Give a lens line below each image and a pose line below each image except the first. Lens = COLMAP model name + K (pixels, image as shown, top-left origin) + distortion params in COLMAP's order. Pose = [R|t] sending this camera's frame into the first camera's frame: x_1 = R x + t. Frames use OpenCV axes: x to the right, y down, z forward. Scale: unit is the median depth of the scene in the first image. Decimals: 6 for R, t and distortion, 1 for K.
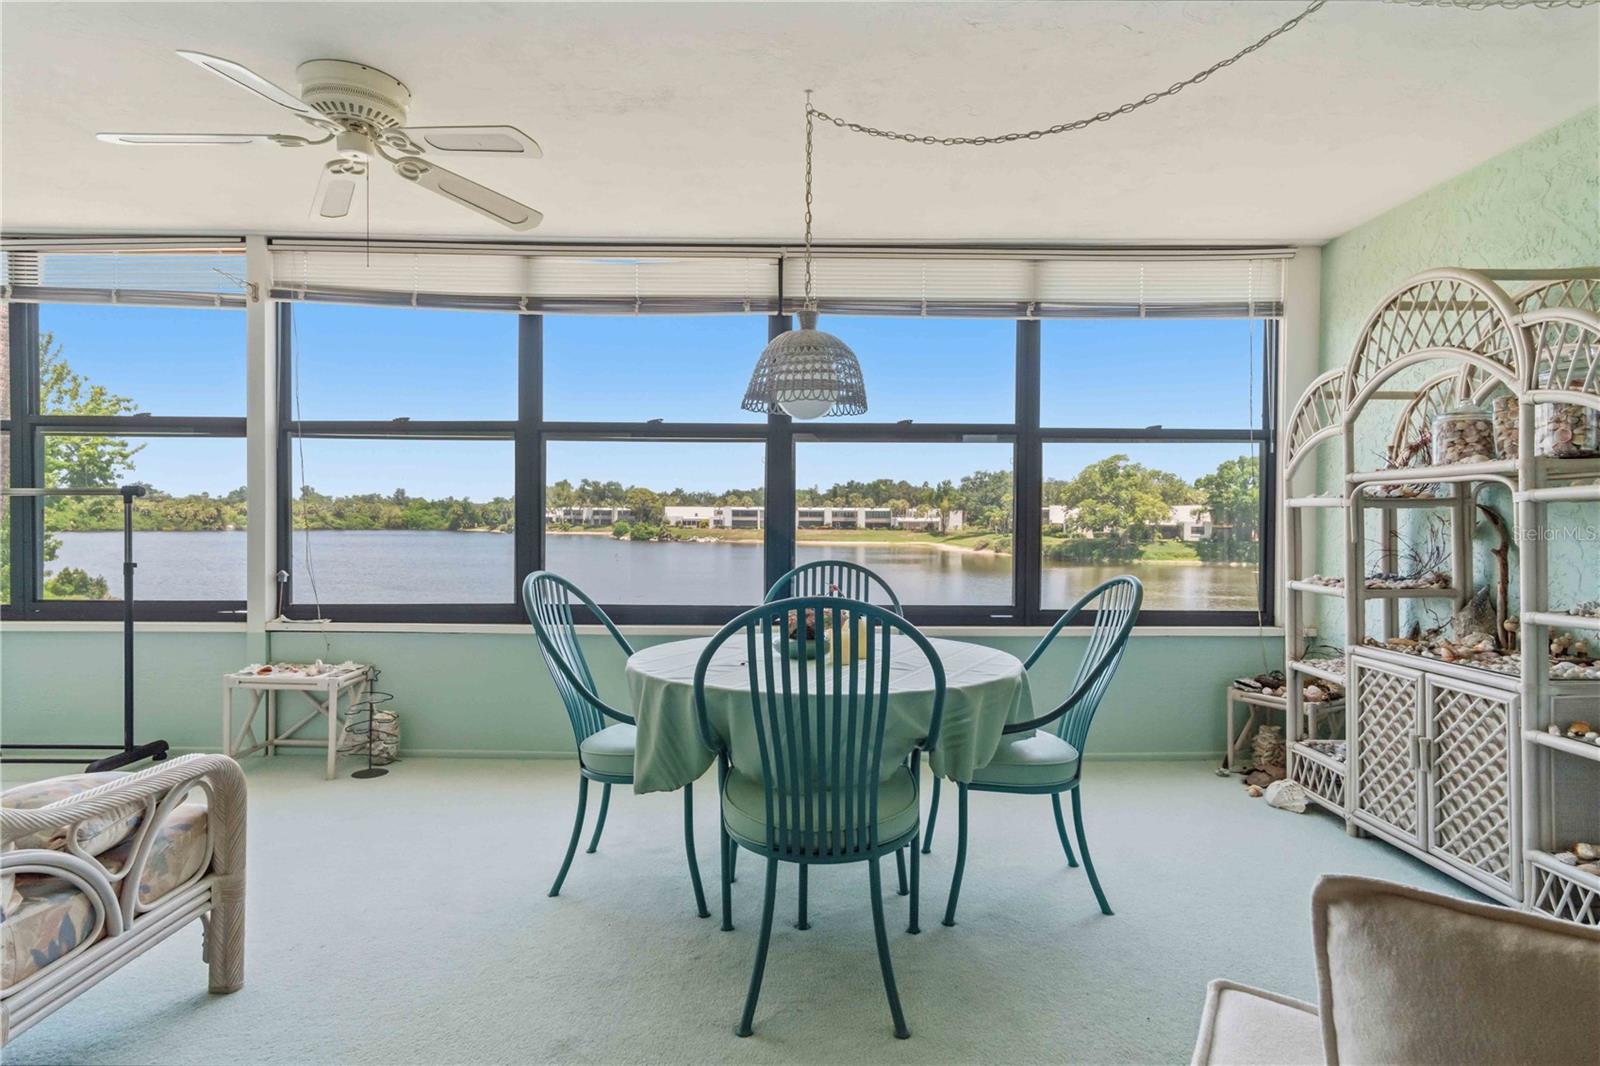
lens RADIAL K [[843.6, 0, 801.4], [0, 843.6, 528.5], [0, 0, 1]] dist [0.002310, 0.003491]
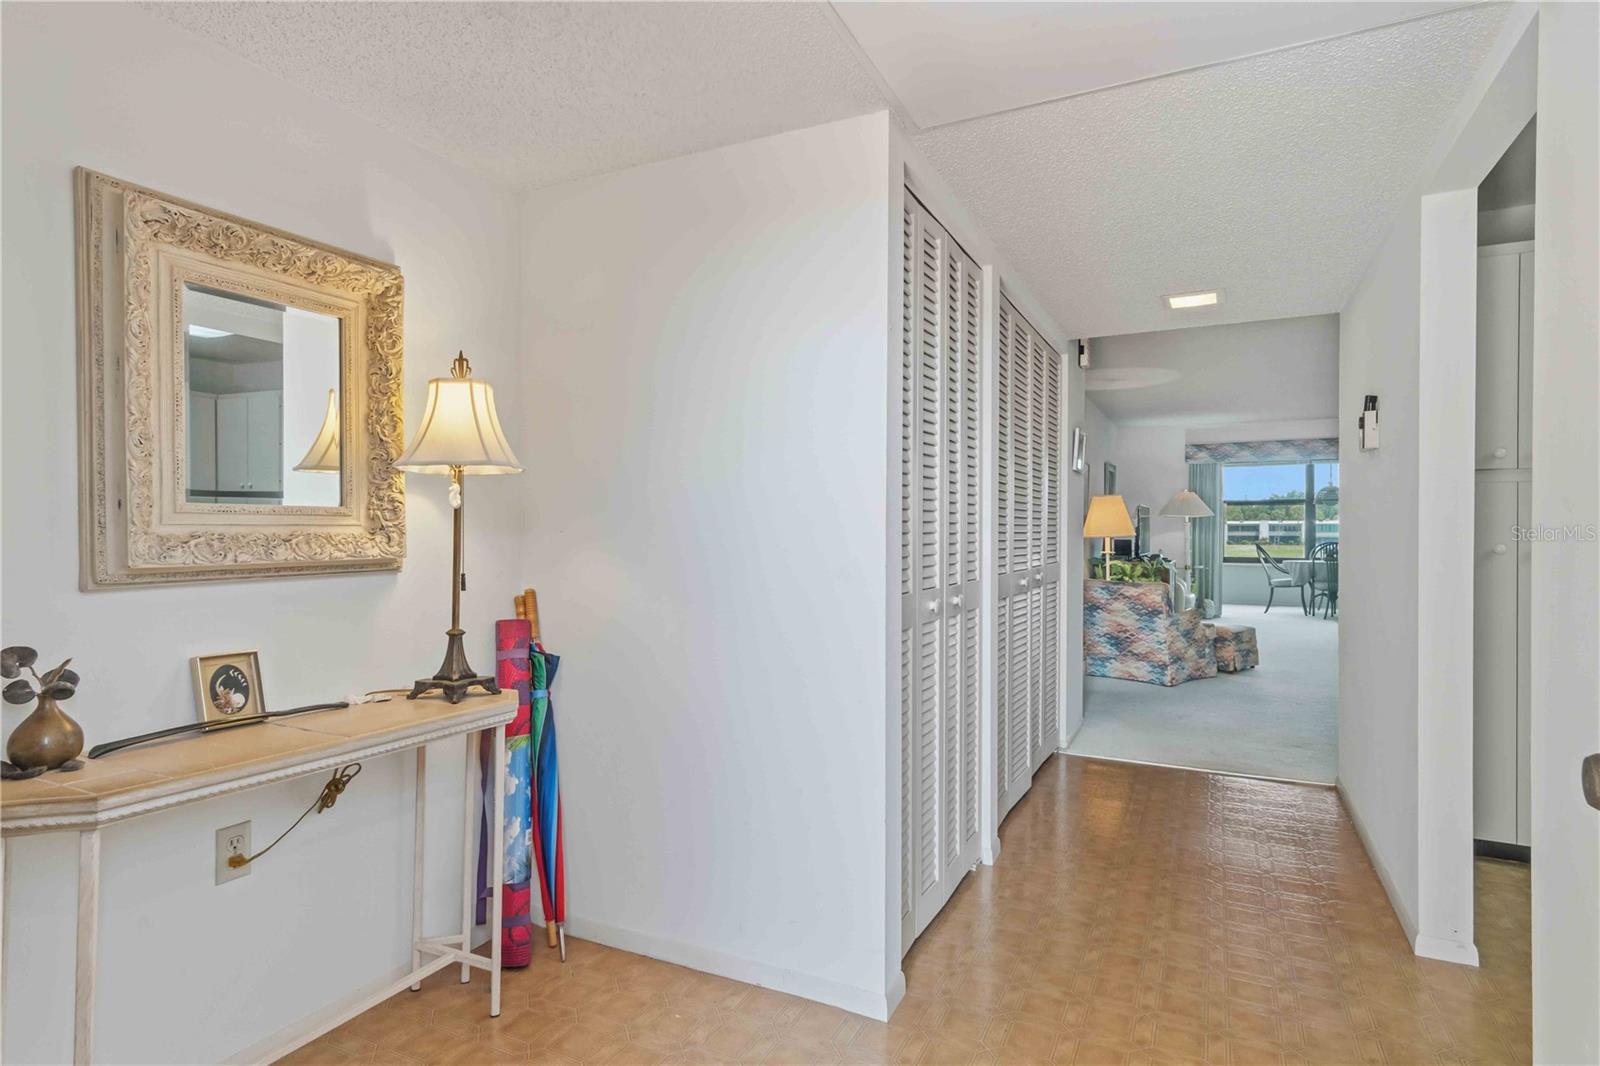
lens RADIAL K [[850.4, 0, 799.7], [0, 850.4, 536.8], [0, 0, 1]] dist [0.004346, 0.001465]
pose [[0.894320, -0.003944, -0.447411, -0.012386], [-0.000036, 0.999961, -0.008887, 0.001750], [0.447428, 0.007964, 0.894284, -0.109122]]
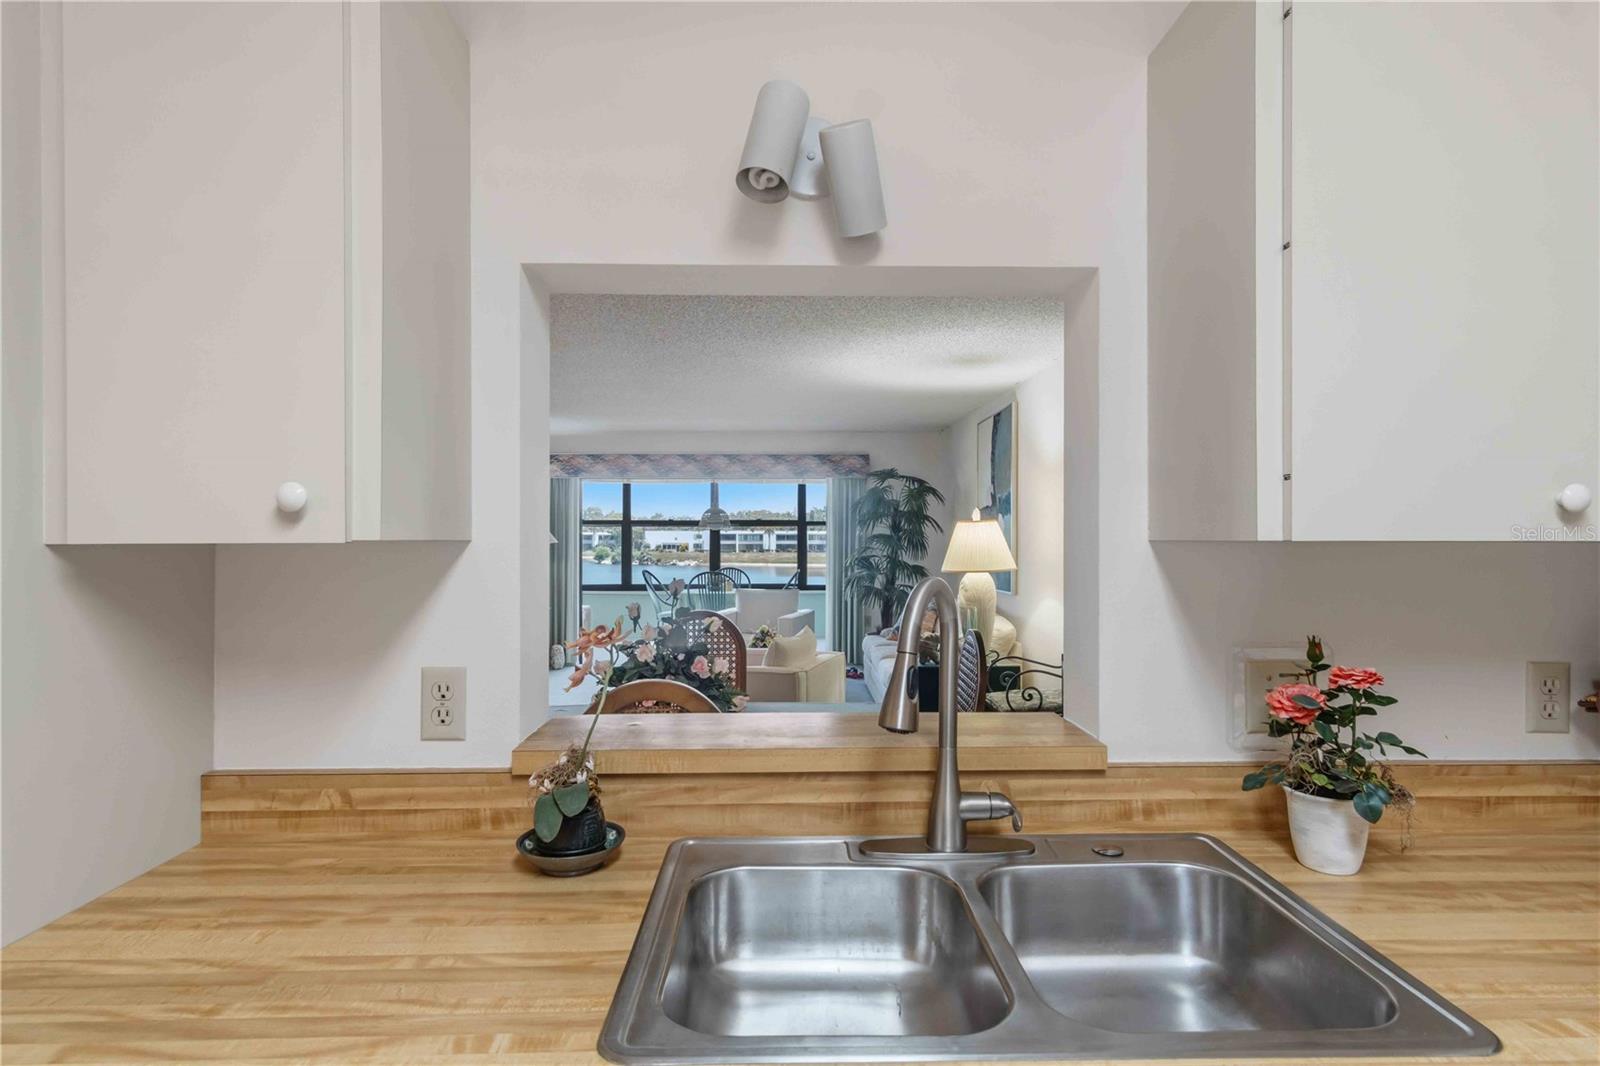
lens RADIAL K [[850.4, 0, 799.7], [0, 850.4, 536.8], [0, 0, 1]] dist [0.004346, 0.001465]
pose [[0.999763, -0.007410, 0.020460, 0.008389], [0.007749, 0.999834, -0.016502, -0.000795], [-0.020335, 0.016657, 0.999654, -0.078740]]
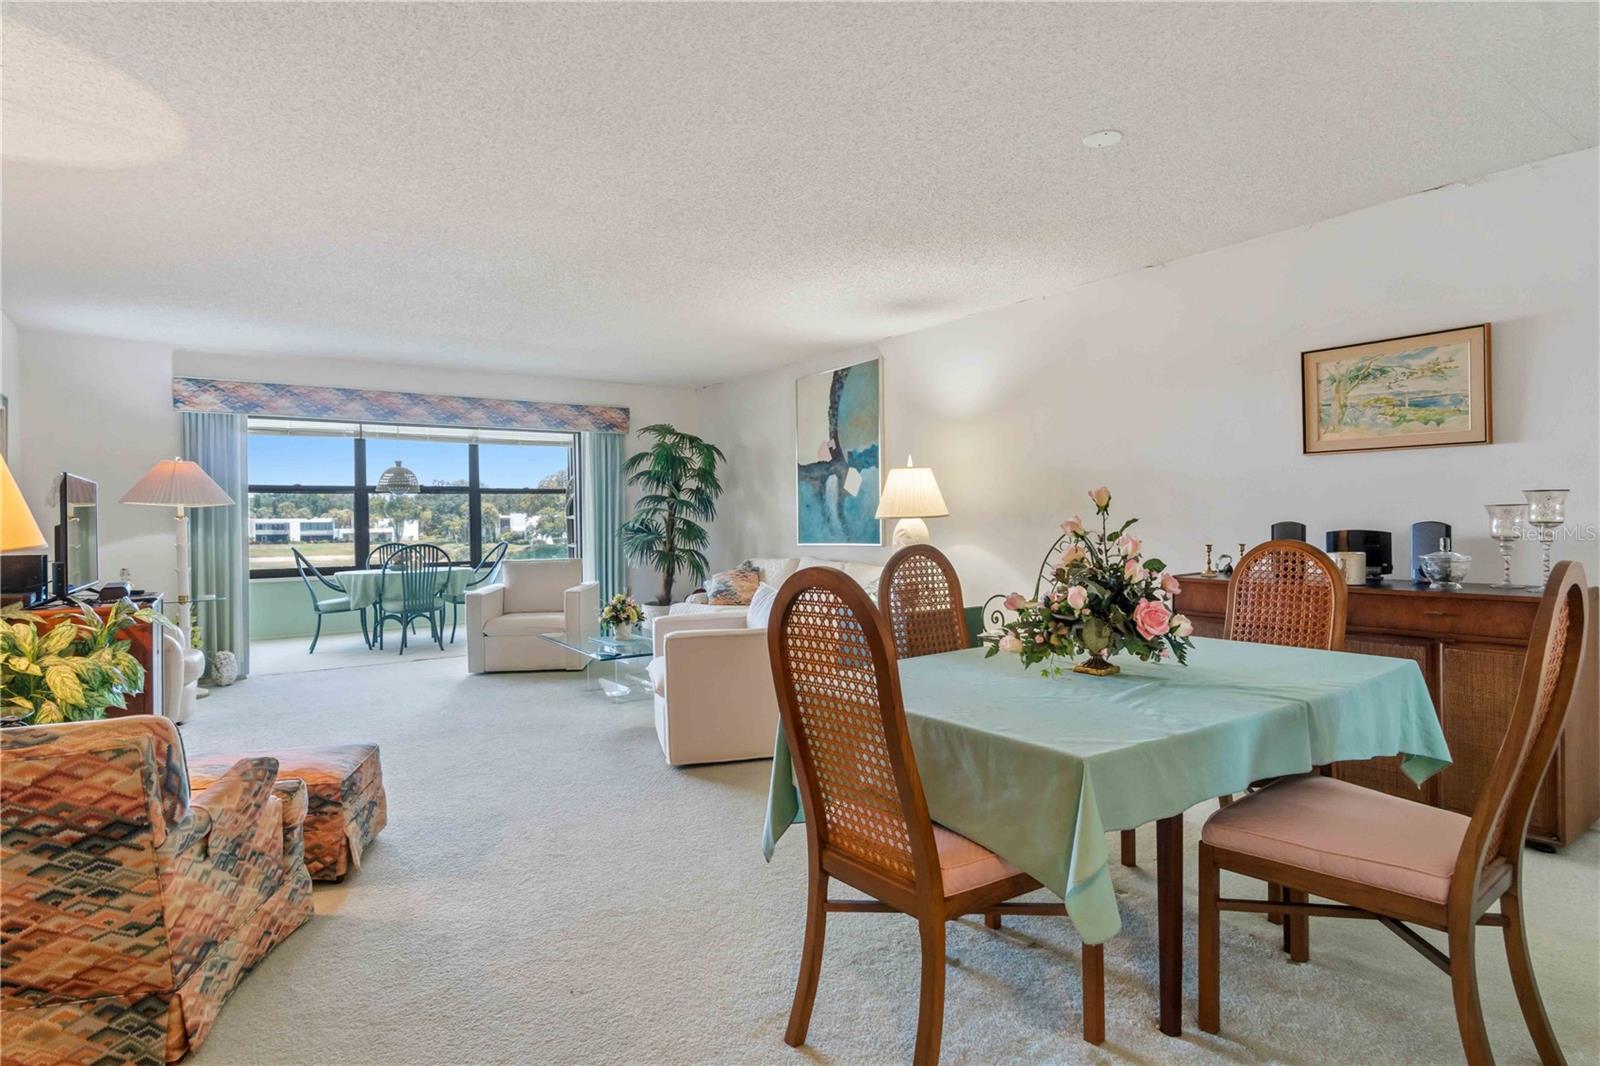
lens RADIAL K [[843.6, 0, 801.4], [0, 843.6, 528.5], [0, 0, 1]] dist [0.002310, 0.003491]
pose [[0.816119, -0.023147, 0.577420, -0.015380], [0.028220, 0.999602, 0.000186, 0.000991], [-0.577194, 0.016142, 0.816447, -0.064598]]
